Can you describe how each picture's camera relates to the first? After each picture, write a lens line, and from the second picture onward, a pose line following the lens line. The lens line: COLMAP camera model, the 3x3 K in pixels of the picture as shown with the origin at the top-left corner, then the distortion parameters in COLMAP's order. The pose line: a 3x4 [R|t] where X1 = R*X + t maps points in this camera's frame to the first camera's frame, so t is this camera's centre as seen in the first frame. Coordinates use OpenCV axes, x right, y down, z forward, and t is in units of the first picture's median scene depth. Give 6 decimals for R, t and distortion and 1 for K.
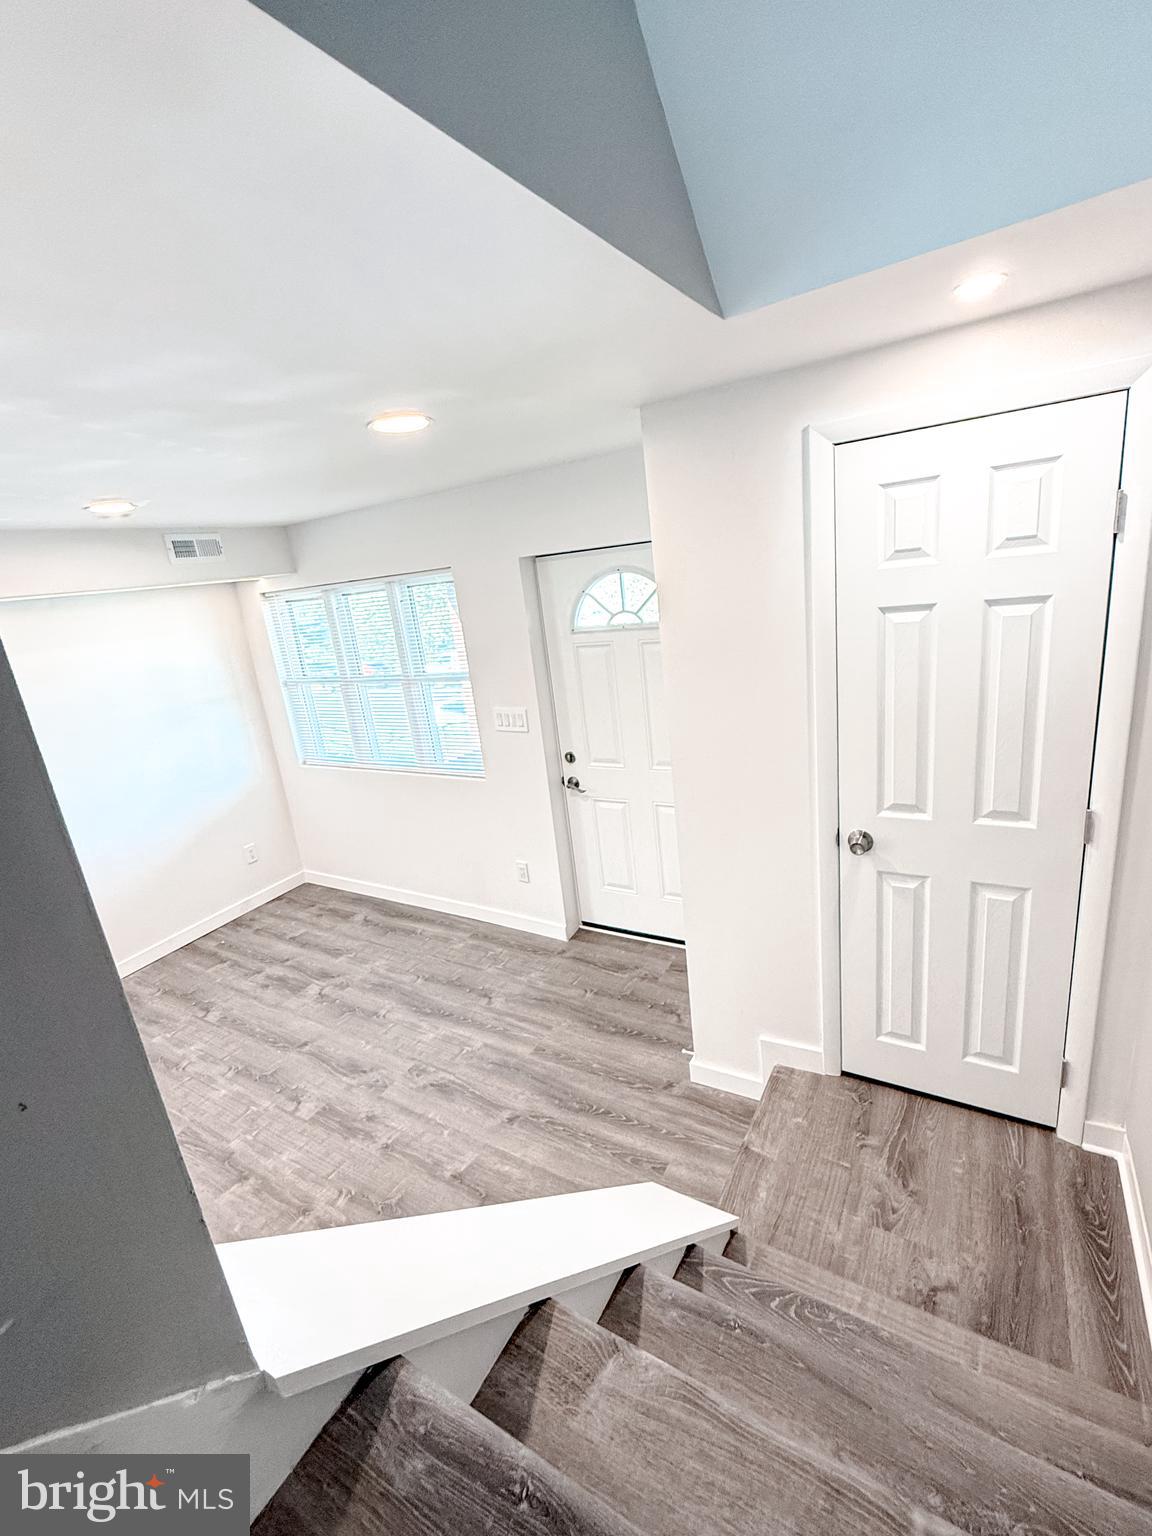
lens RADIAL K [[685.6, 0, 580.0], [0, 685.6, 768.1], [0, 0, 1]] dist [-0.005812, 0.000523]
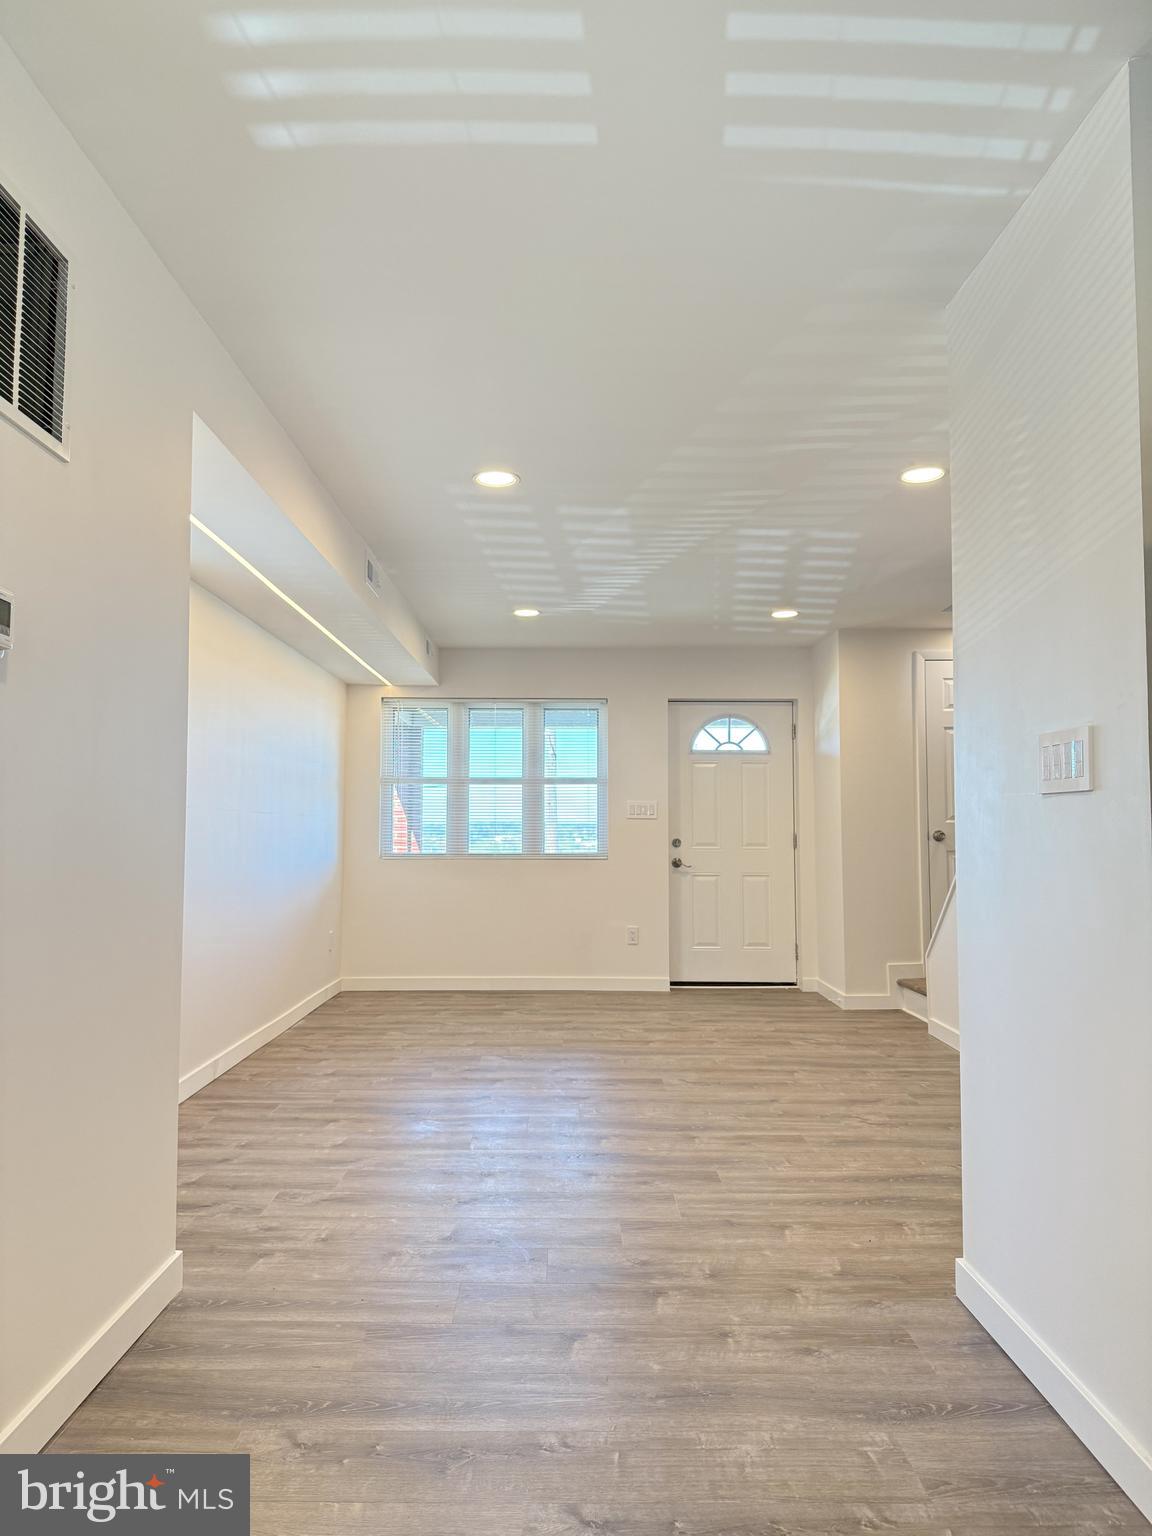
lens RADIAL K [[1086.2, 0, 573.7], [0, 1086.2, 769.8], [0, 0, 1]] dist [-0.012554, -0.006079]
pose [[0.852435, 0.147673, 0.501546, -1.429849], [0.048065, 0.933087, -0.356425, 0.671496], [-0.520620, 0.327936, 0.788298, -0.702673]]
